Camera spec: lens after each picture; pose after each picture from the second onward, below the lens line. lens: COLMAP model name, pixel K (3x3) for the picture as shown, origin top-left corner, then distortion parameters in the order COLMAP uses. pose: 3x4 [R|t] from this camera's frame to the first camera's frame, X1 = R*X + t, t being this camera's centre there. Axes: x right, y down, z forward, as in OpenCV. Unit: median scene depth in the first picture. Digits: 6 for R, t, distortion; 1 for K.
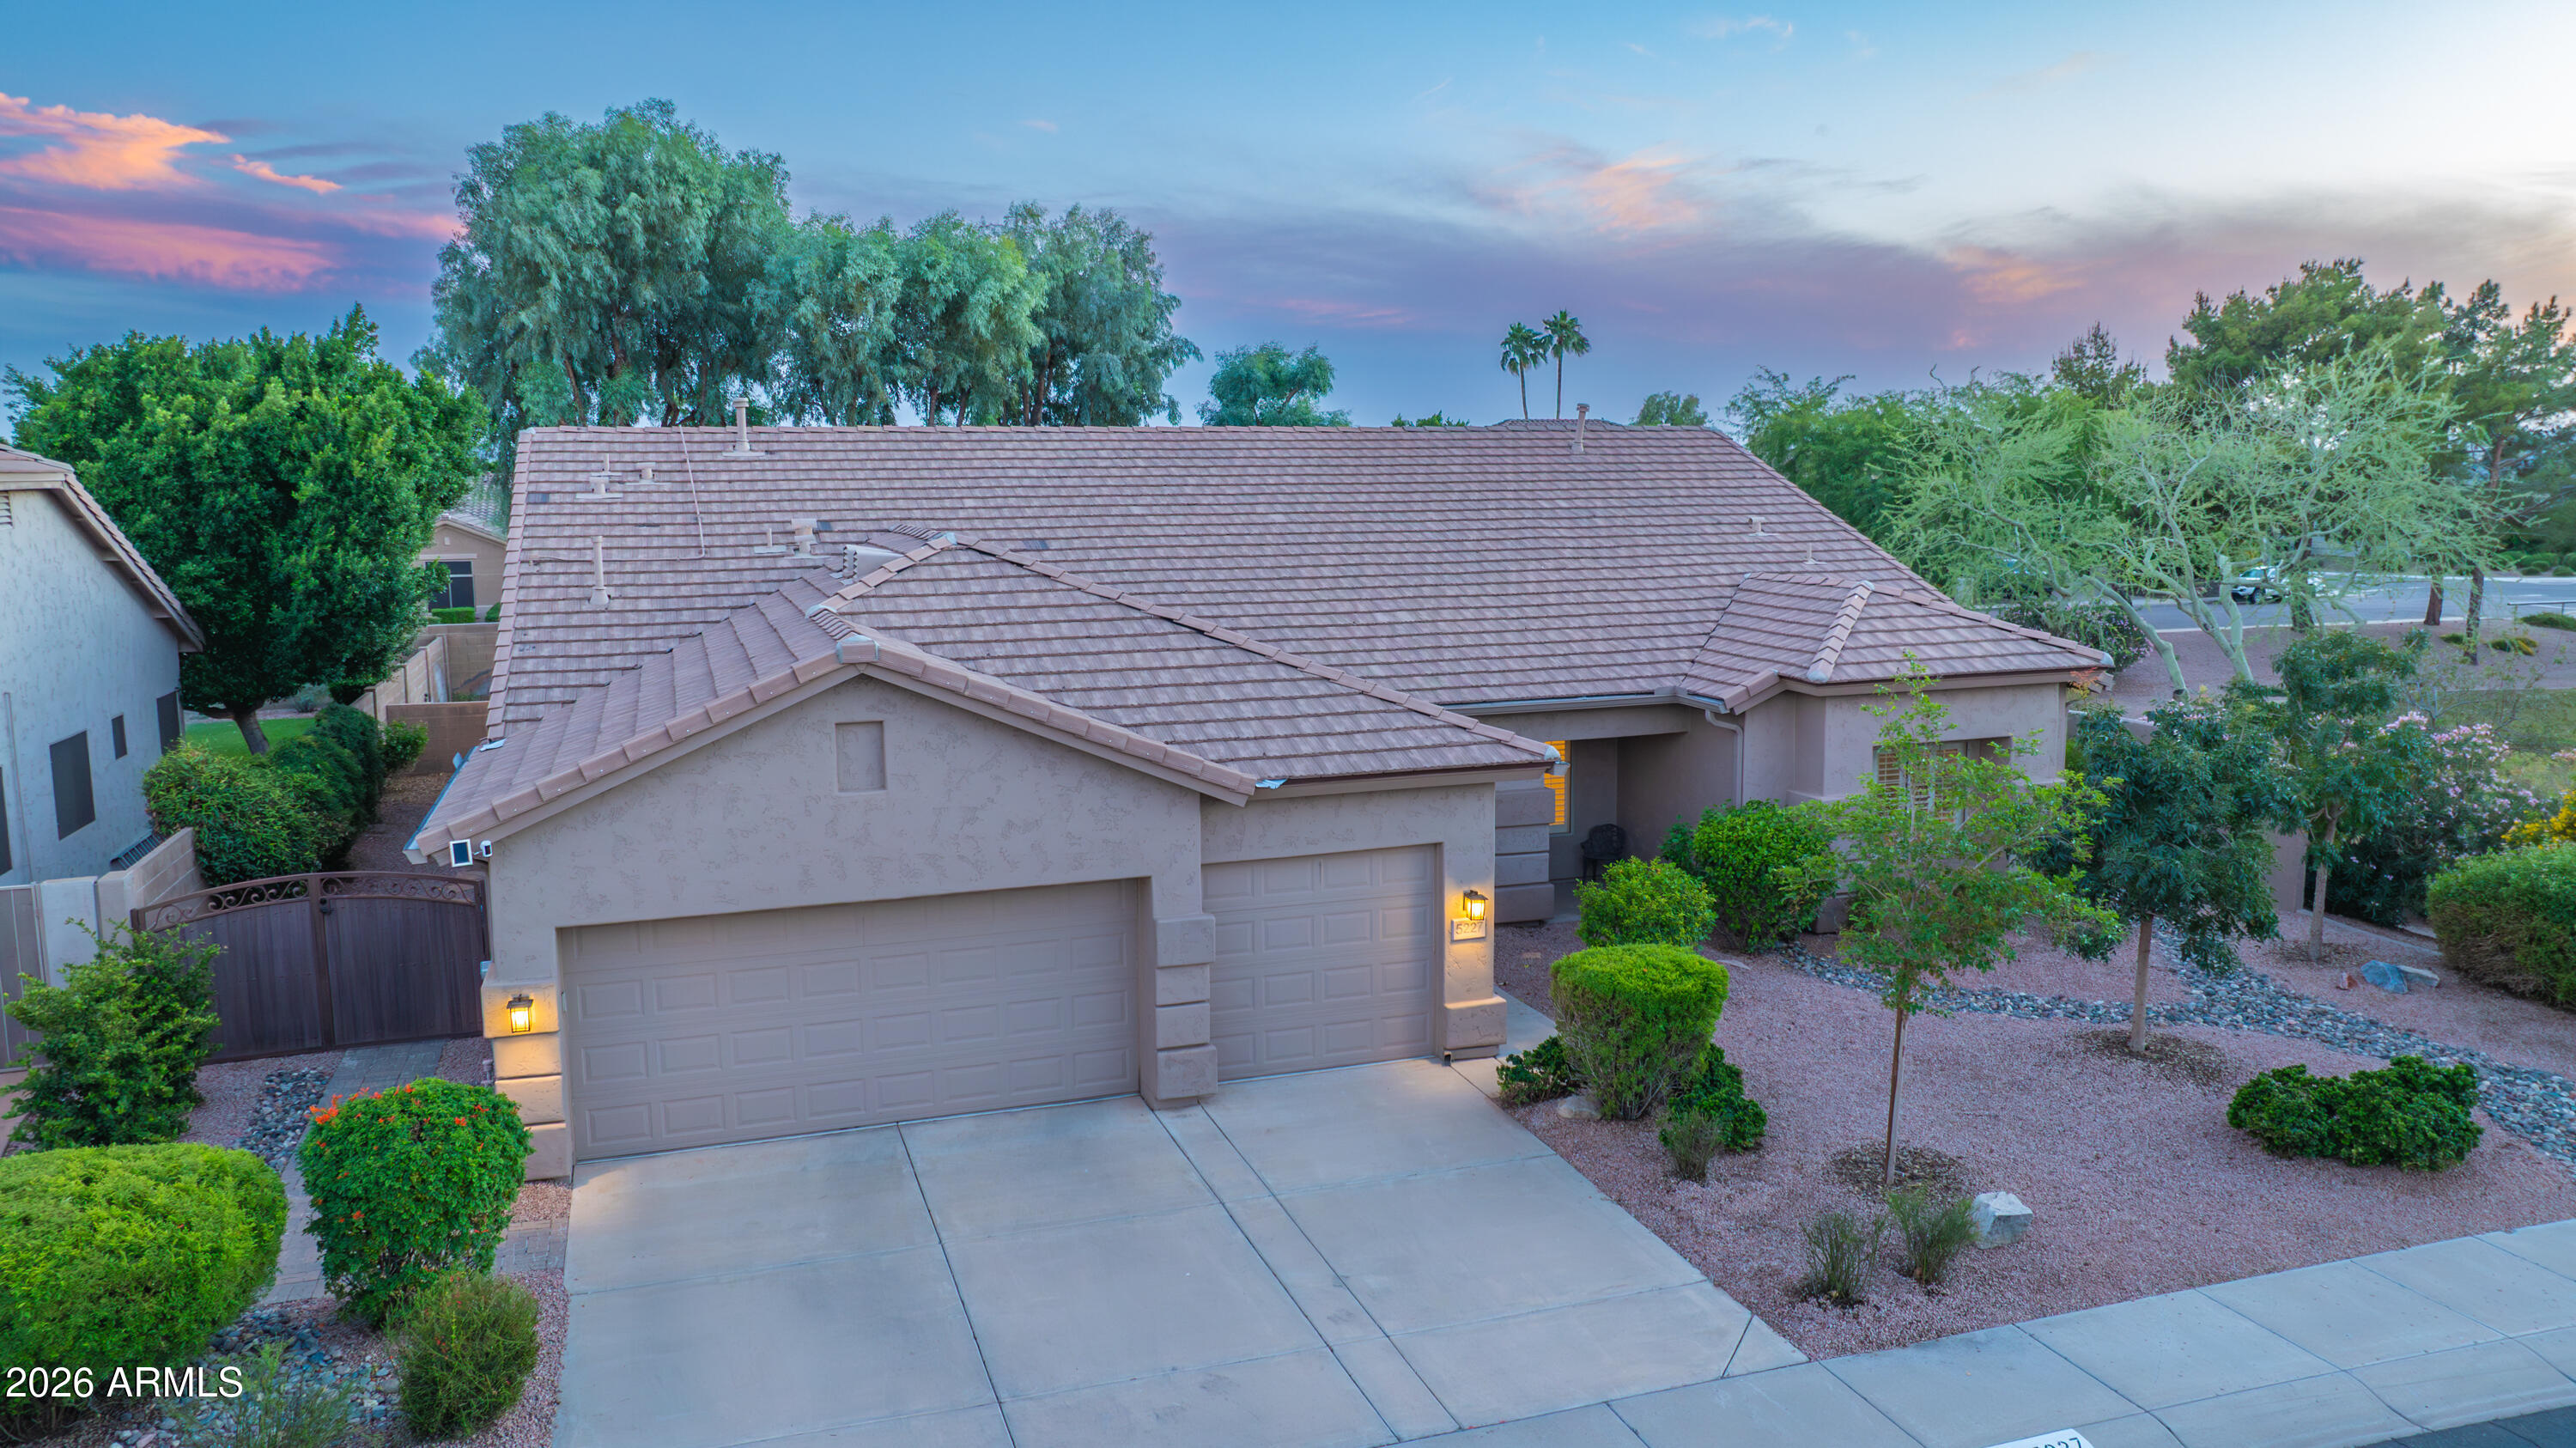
lens RADIAL K [[1820.8, 0, 1290.4], [0, 1820.8, 732.0], [0, 0, 1]] dist [-0.023875, 0.031751]
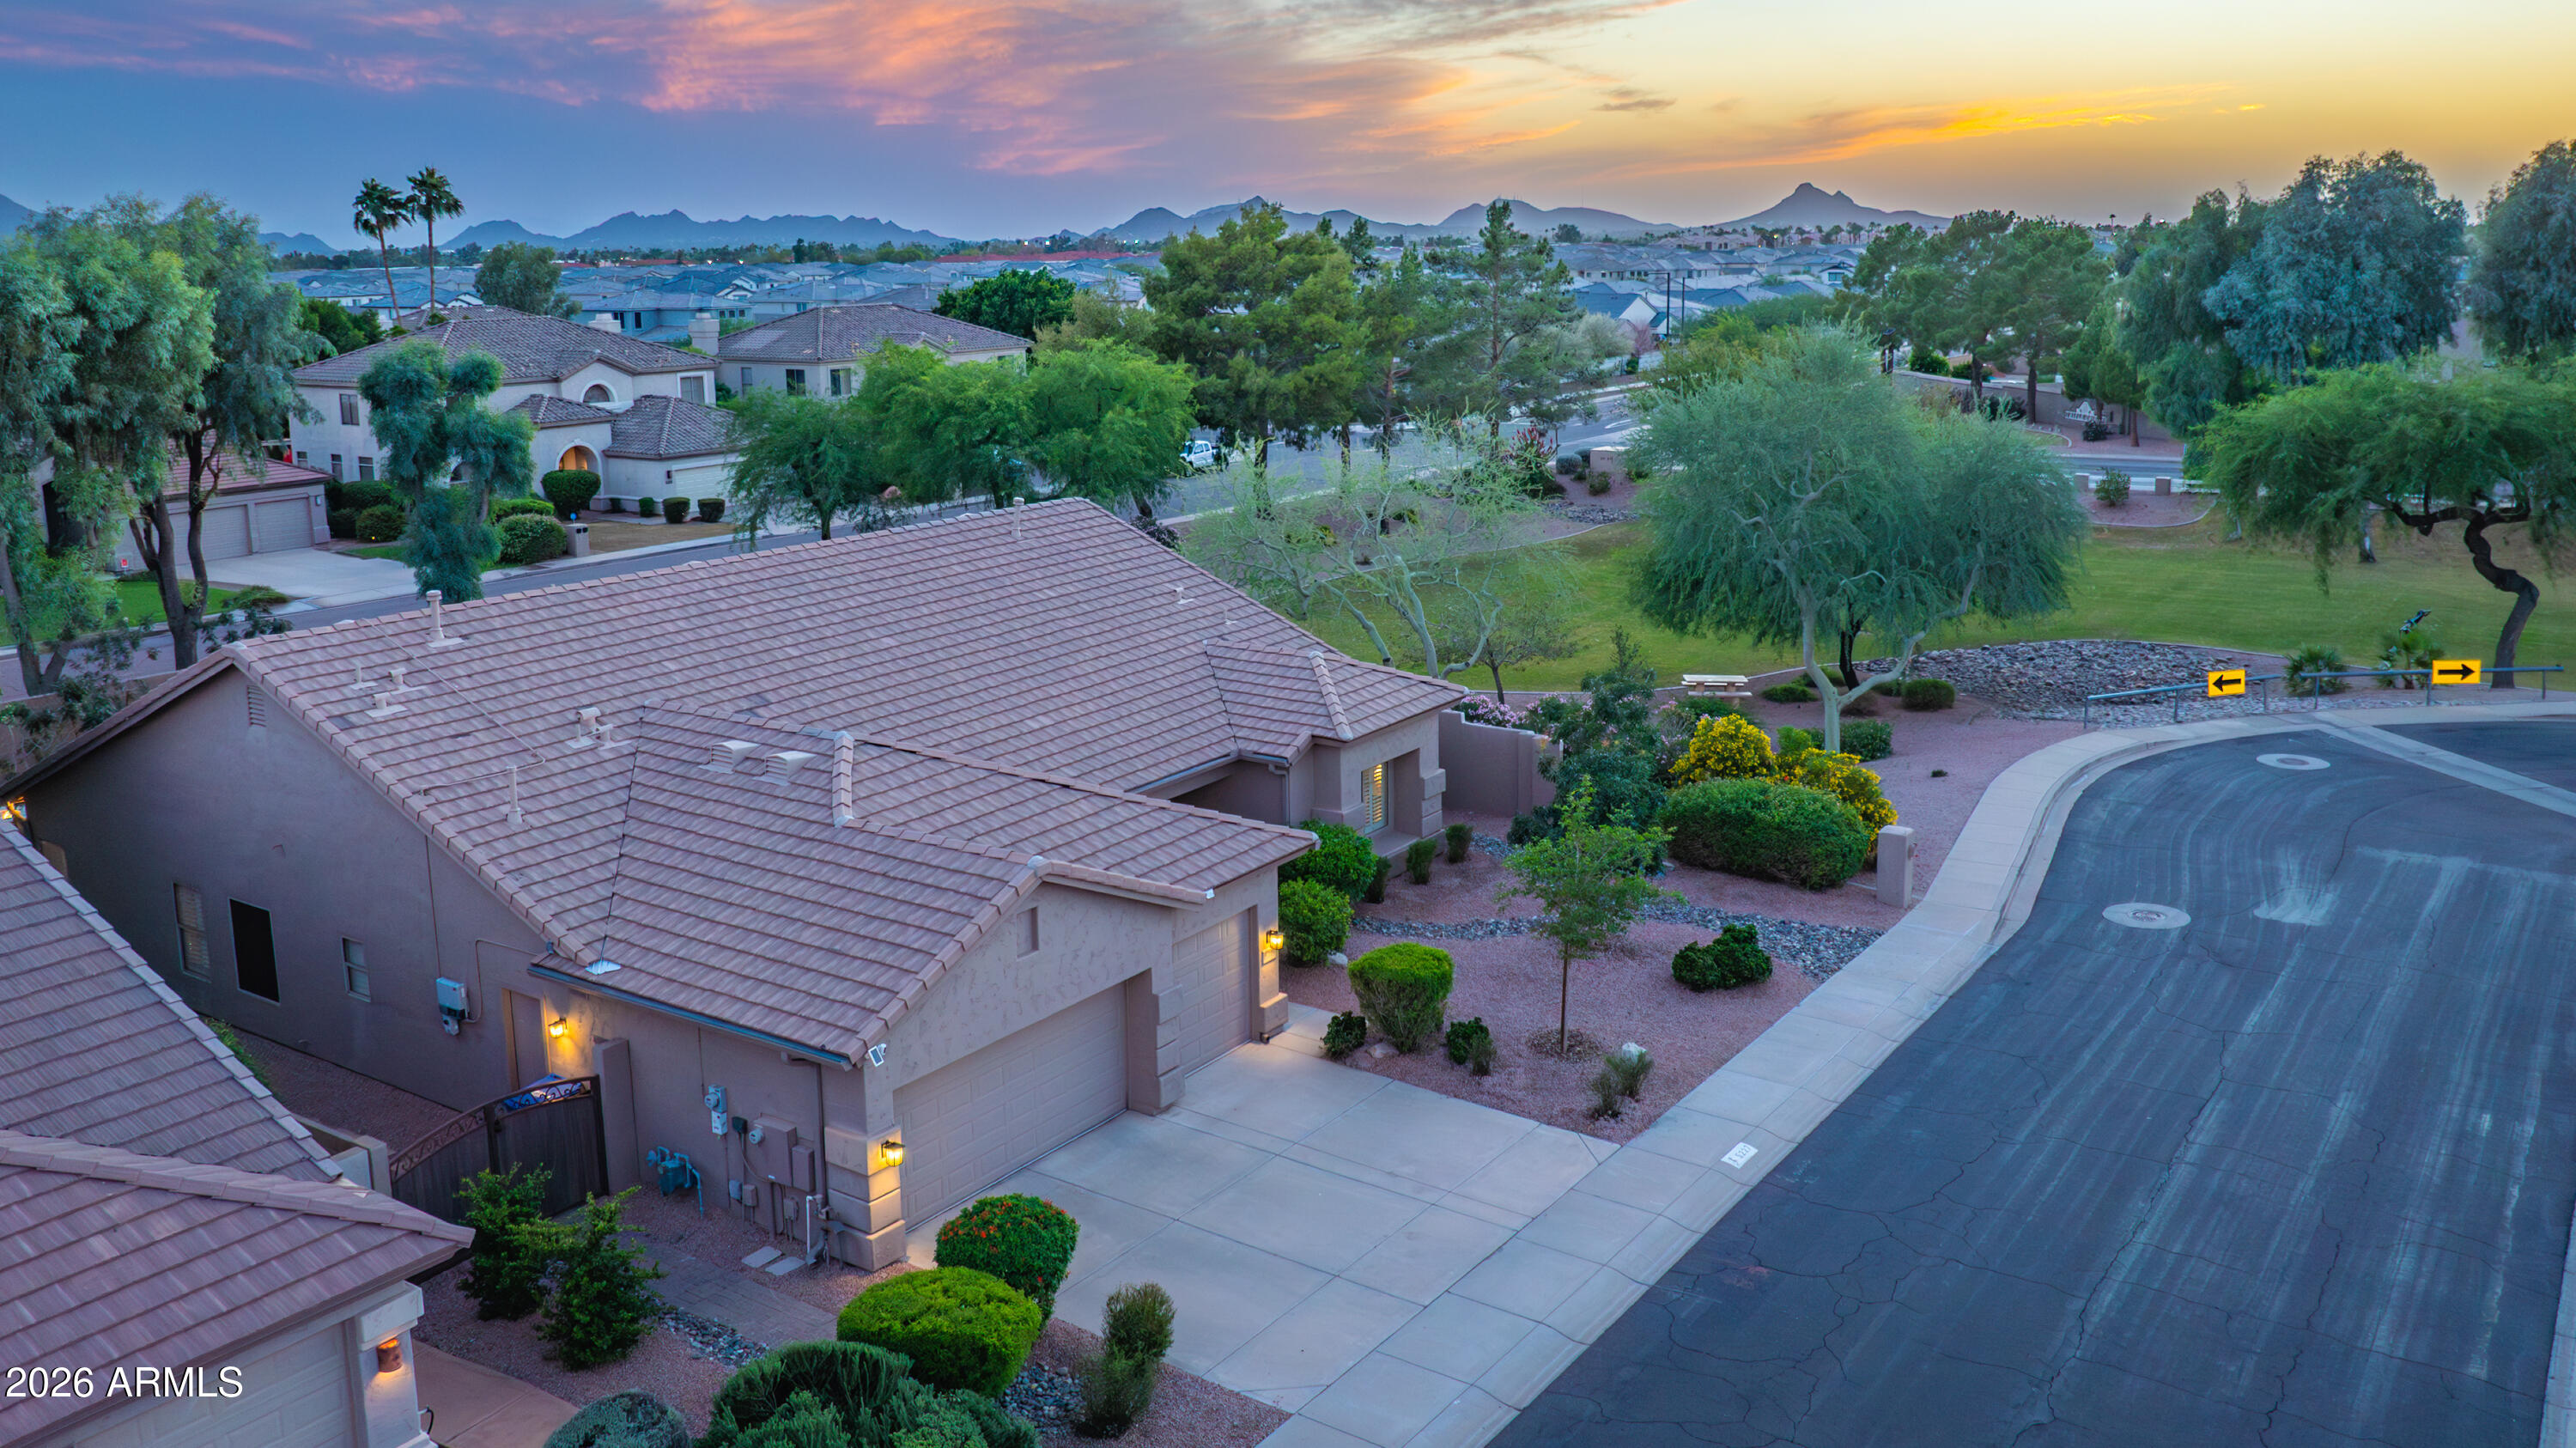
lens RADIAL K [[2104.2, 0, 1300.7], [0, 2104.2, 630.9], [0, 0, 1]] dist [0.002990, -0.051095]
pose [[0.803153, -0.113217, 0.584916, -0.733091], [0.089806, 0.993566, 0.069002, -0.234769], [-0.588965, -0.002890, 0.808153, -0.384385]]
